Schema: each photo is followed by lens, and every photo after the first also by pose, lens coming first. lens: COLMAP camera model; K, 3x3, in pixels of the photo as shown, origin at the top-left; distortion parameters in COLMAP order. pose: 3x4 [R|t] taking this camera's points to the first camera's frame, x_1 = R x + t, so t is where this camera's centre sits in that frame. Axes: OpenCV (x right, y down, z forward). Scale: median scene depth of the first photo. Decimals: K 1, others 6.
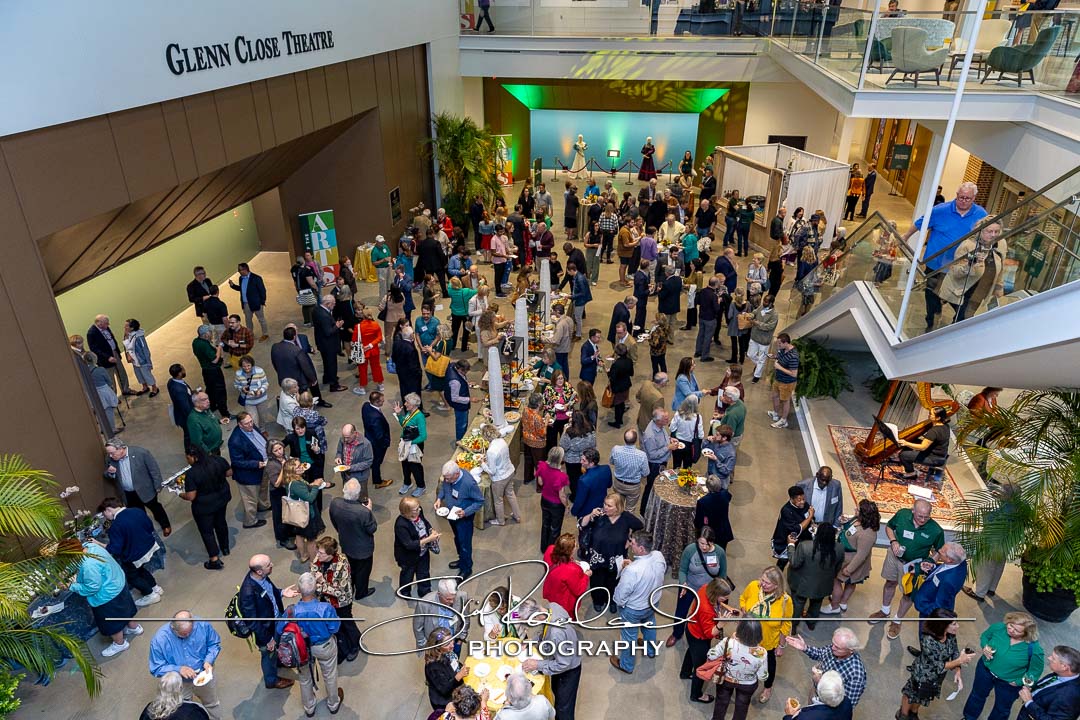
lens RADIAL K [[713.0, 0, 540.0], [0, 713.0, 360.0], [0, 0, 1]] dist [0.002403, 0.002790]
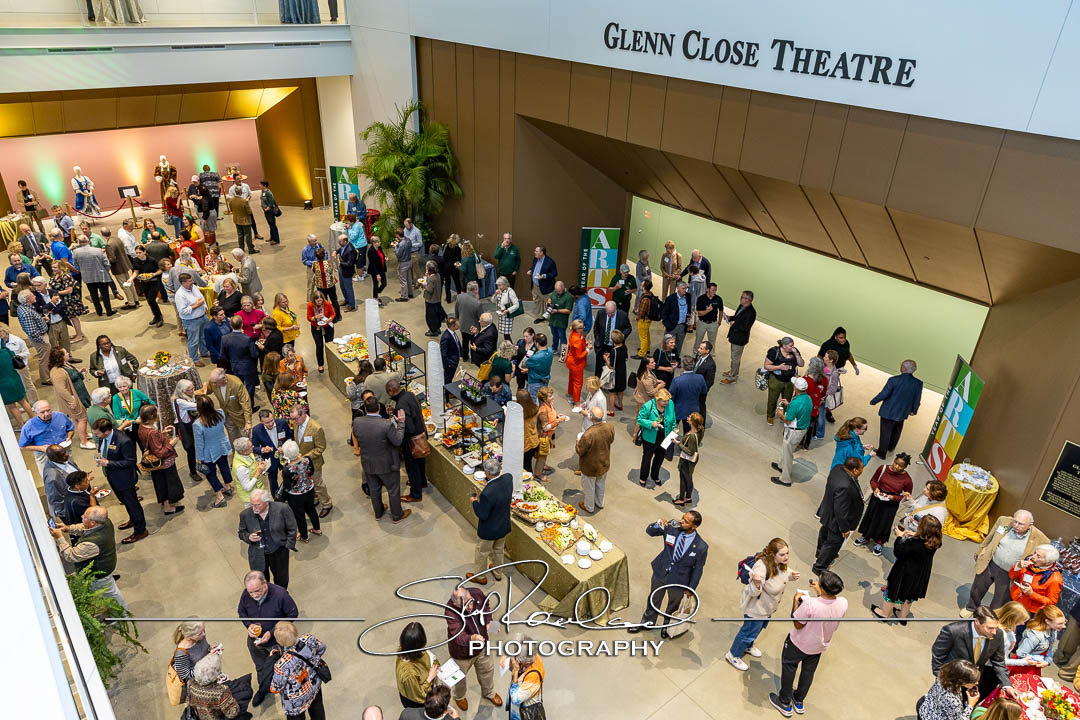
lens RADIAL K [[713.0, 0, 540.0], [0, 713.0, 360.0], [0, 0, 1]] dist [0.002403, 0.002790]
pose [[-0.645051, 0.335075, -0.686756, 0.455846], [-0.391172, 0.627248, 0.673458, -0.652876], [0.656425, 0.703054, -0.273535, 1.267269]]
